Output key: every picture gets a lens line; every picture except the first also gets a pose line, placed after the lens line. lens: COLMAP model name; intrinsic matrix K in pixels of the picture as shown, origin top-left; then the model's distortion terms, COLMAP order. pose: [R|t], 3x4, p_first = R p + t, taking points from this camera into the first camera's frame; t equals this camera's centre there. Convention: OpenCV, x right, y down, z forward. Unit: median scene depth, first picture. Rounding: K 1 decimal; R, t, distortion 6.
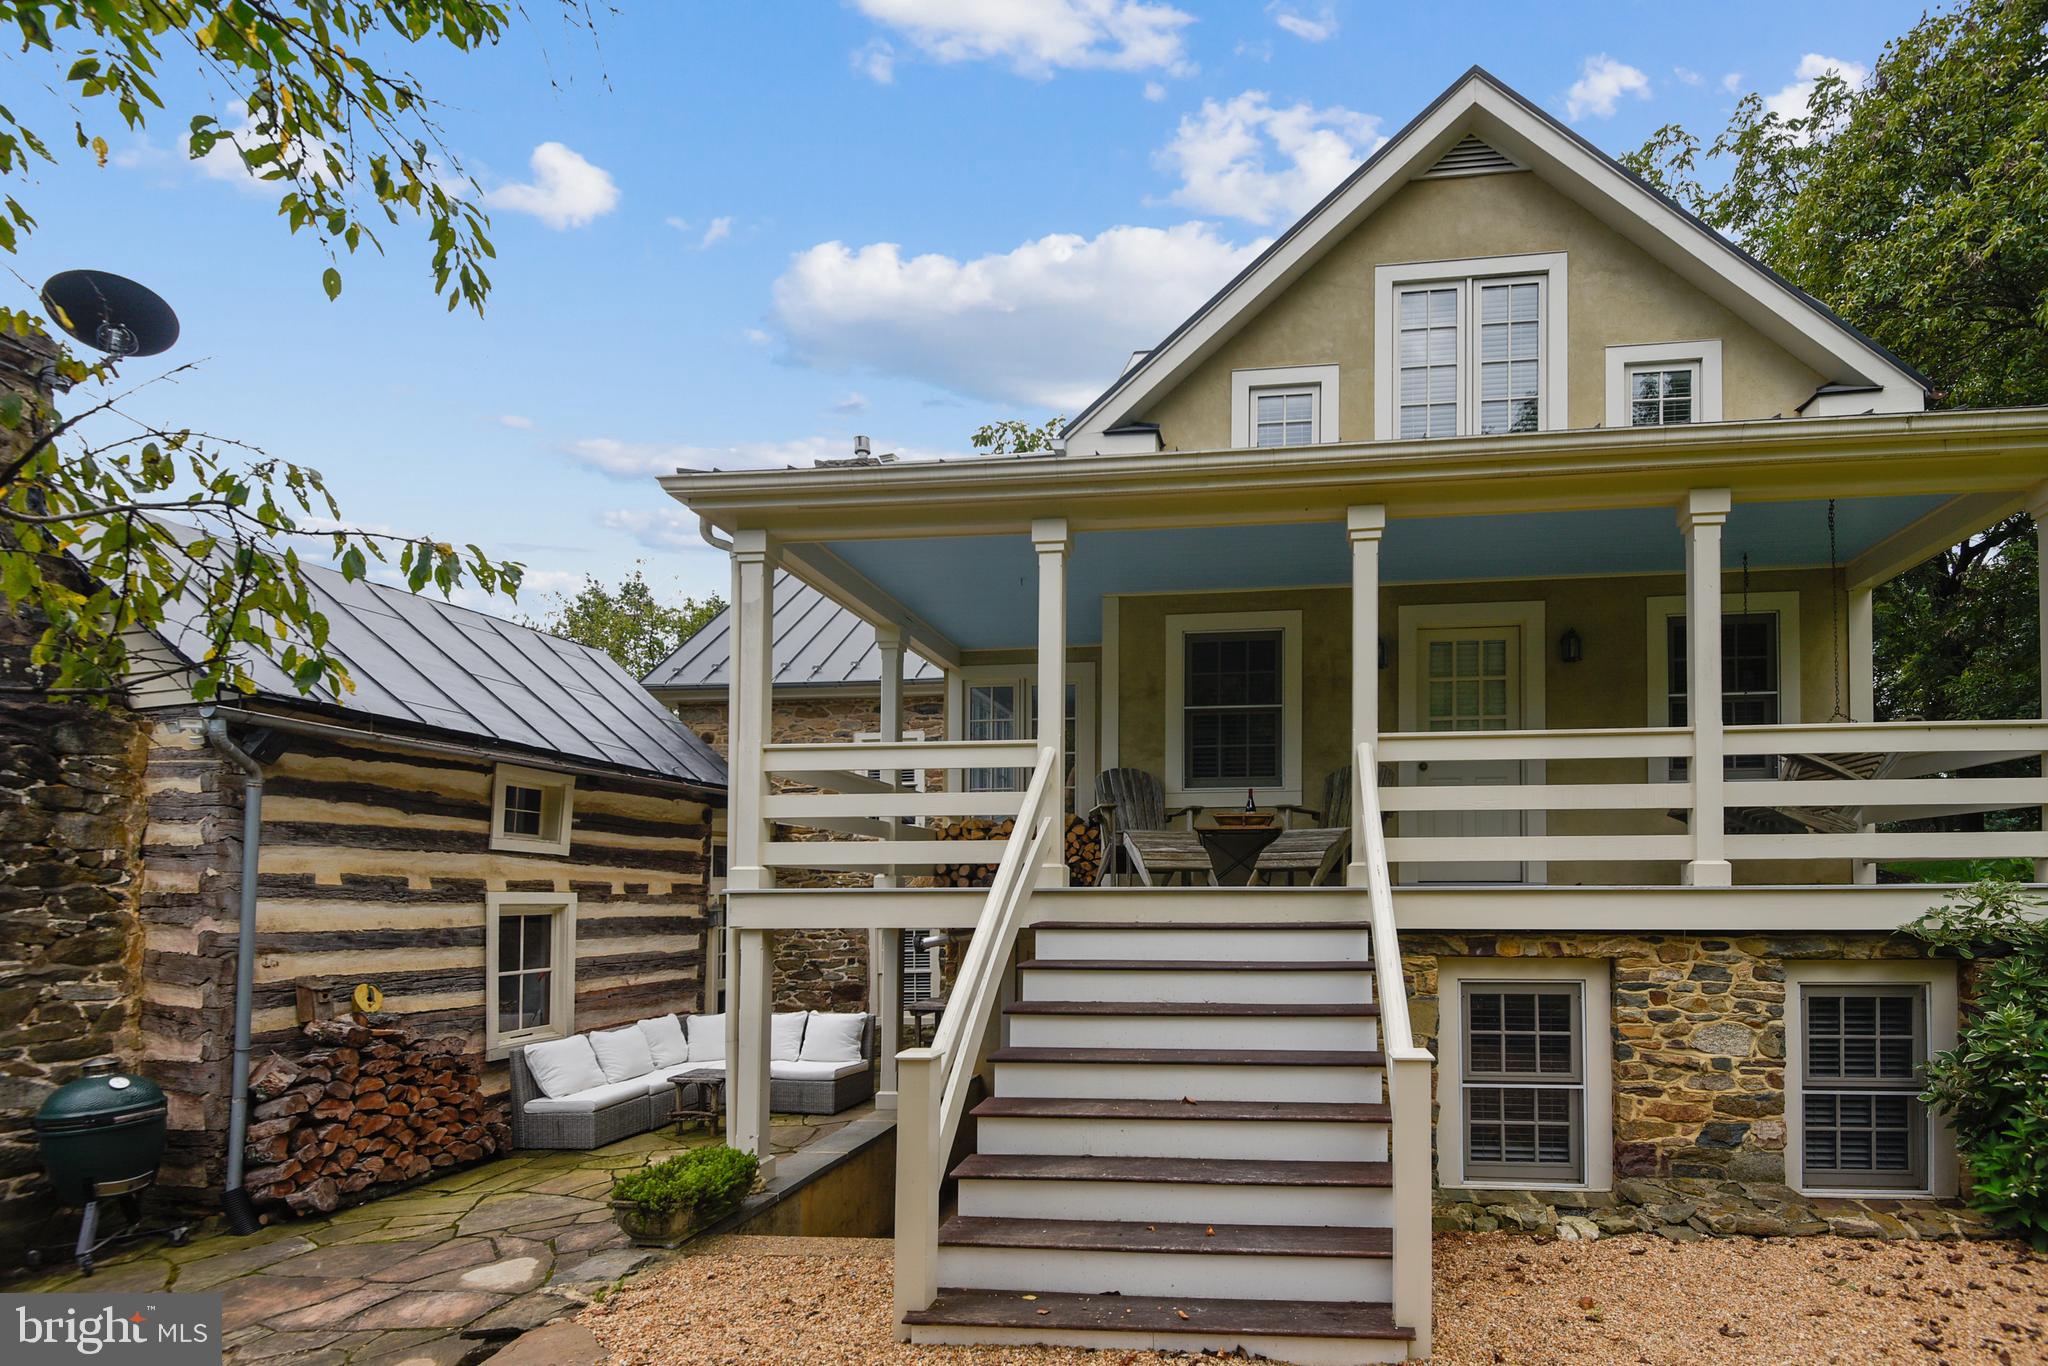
lens RADIAL K [[981.7, 0, 1189.2], [0, 981.7, 853.4], [0, 0, 1]] dist [0.011225, -0.010389]
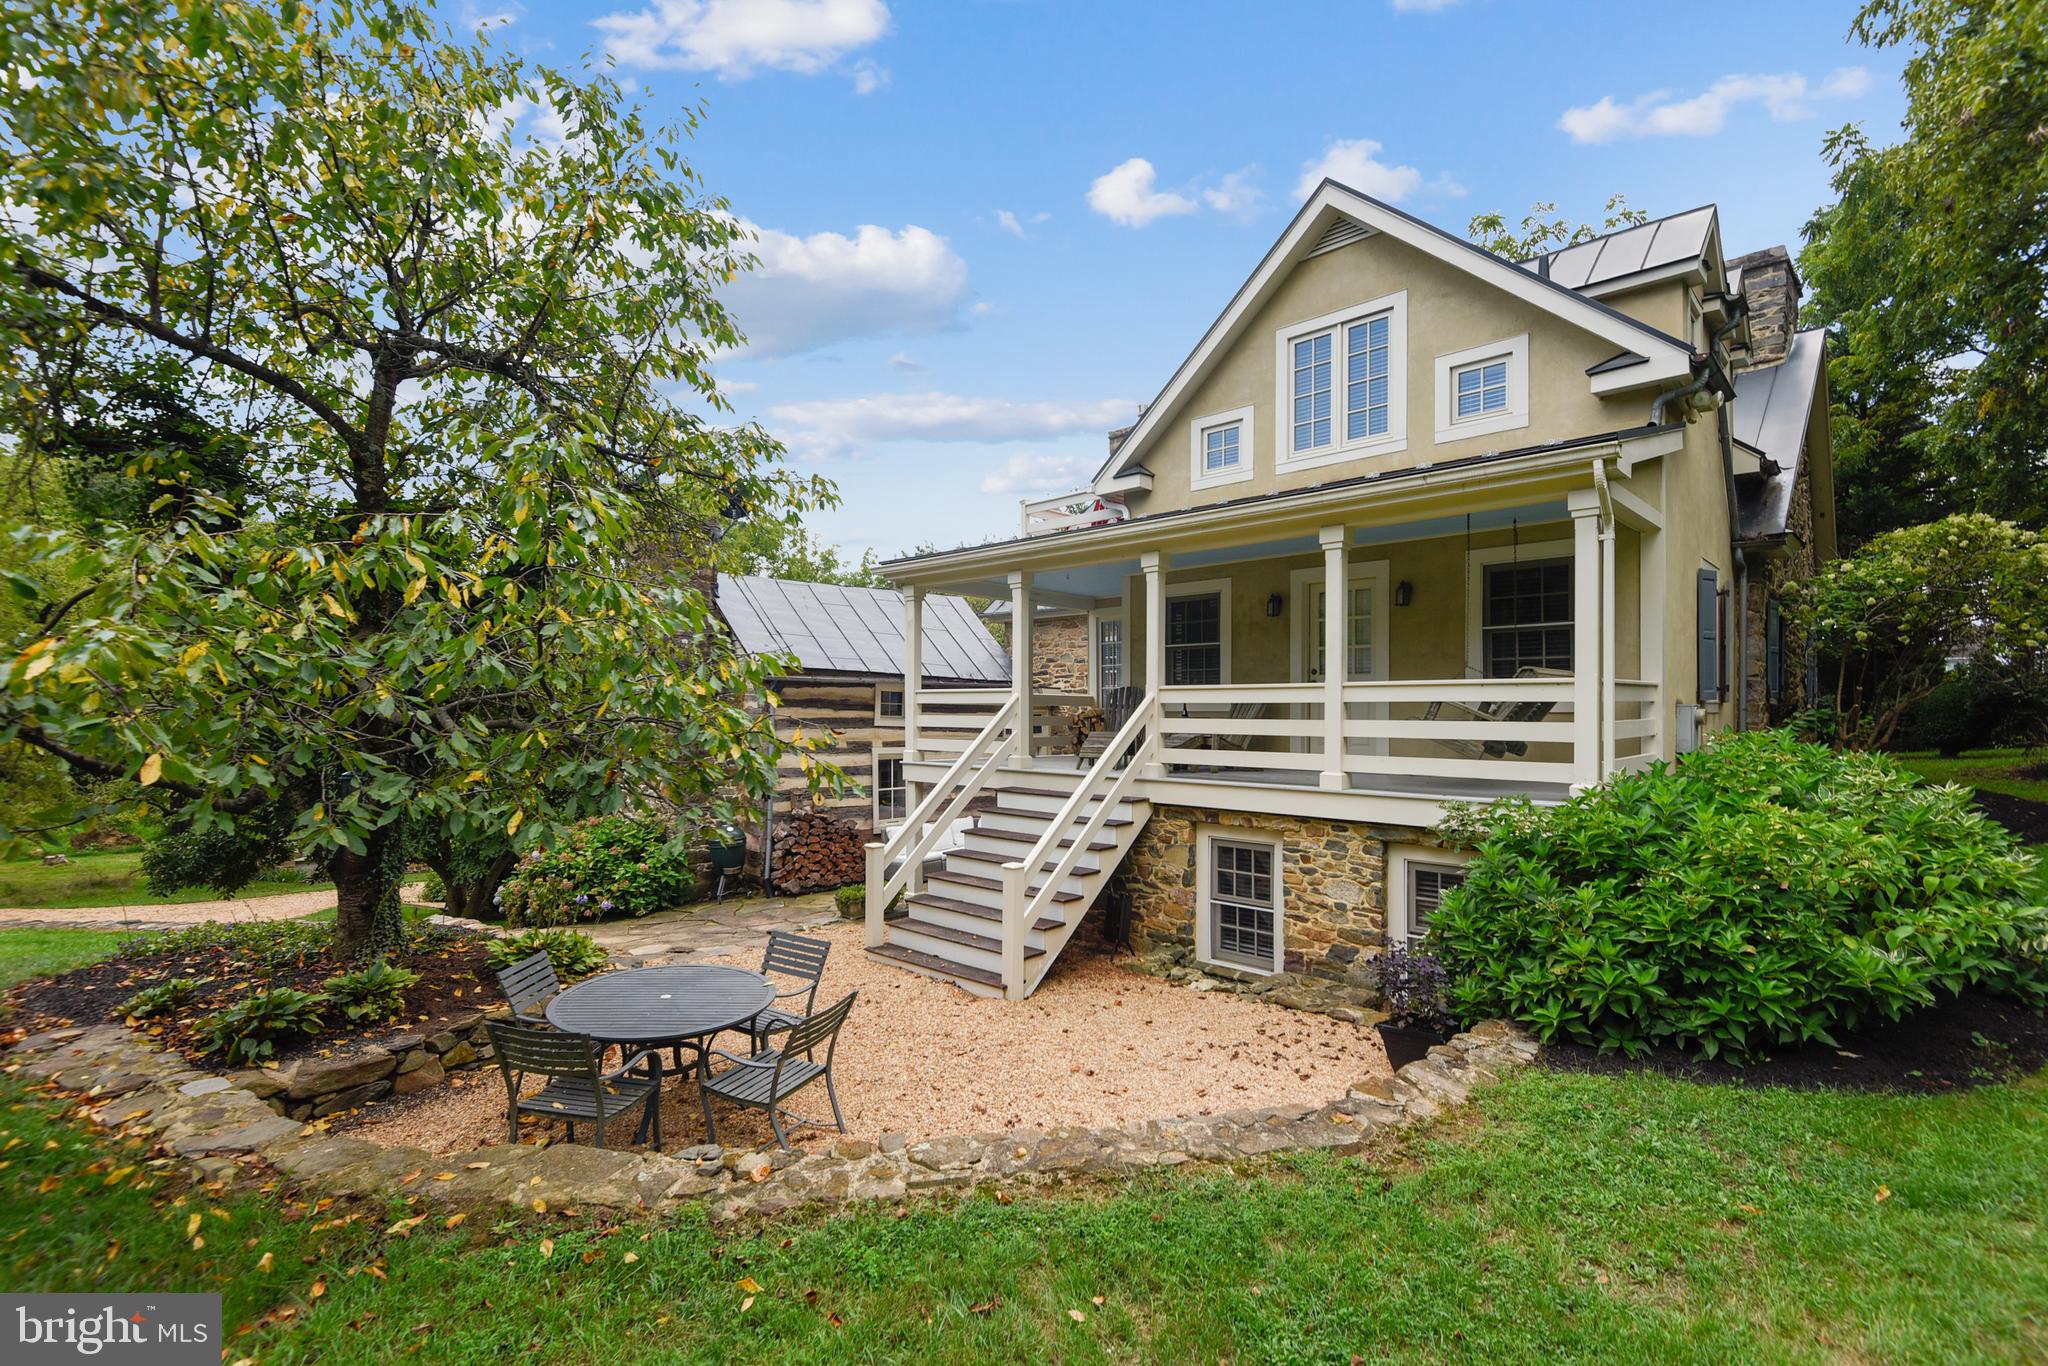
lens RADIAL K [[954.2, 0, 1024.0], [0, 954.2, 683.0], [0, 0, 1]] dist [0.008315, -0.001427]
pose [[0.779810, -0.009924, -0.625937, 0.913471], [0.019711, 0.999768, 0.008706, -0.128501], [0.625705, -0.019127, 0.779825, -0.373703]]
